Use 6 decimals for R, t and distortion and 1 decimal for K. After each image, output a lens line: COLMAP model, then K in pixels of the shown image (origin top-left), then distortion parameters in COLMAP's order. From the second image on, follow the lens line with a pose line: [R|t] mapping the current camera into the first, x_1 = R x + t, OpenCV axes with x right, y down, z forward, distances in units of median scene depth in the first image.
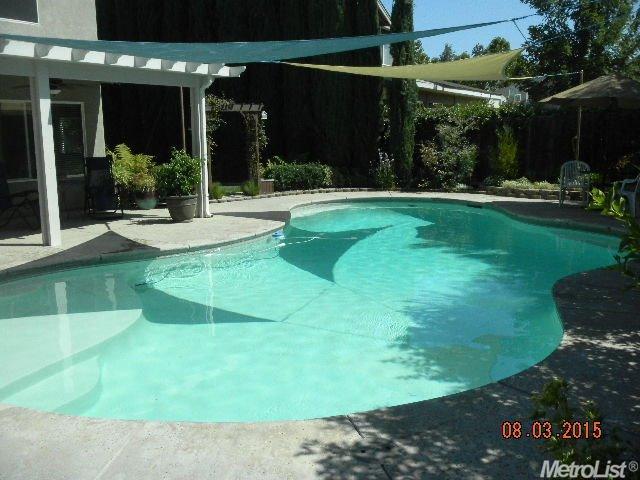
lens RADIAL K [[631.2, 0, 320.0], [0, 631.2, 240.0], [0, 0, 1]] dist [-0.029714, 0.004737]
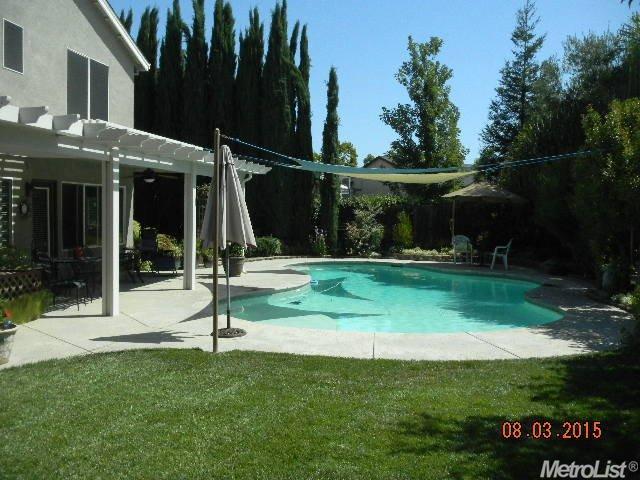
lens RADIAL K [[631.2, 0, 320.0], [0, 631.2, 240.0], [0, 0, 1]] dist [-0.029714, 0.004737]
pose [[0.929204, 0.005929, 0.369519, -0.403140], [0.042062, 0.991678, -0.121682, 0.048918], [-0.367165, 0.128610, 0.921222, -0.240799]]
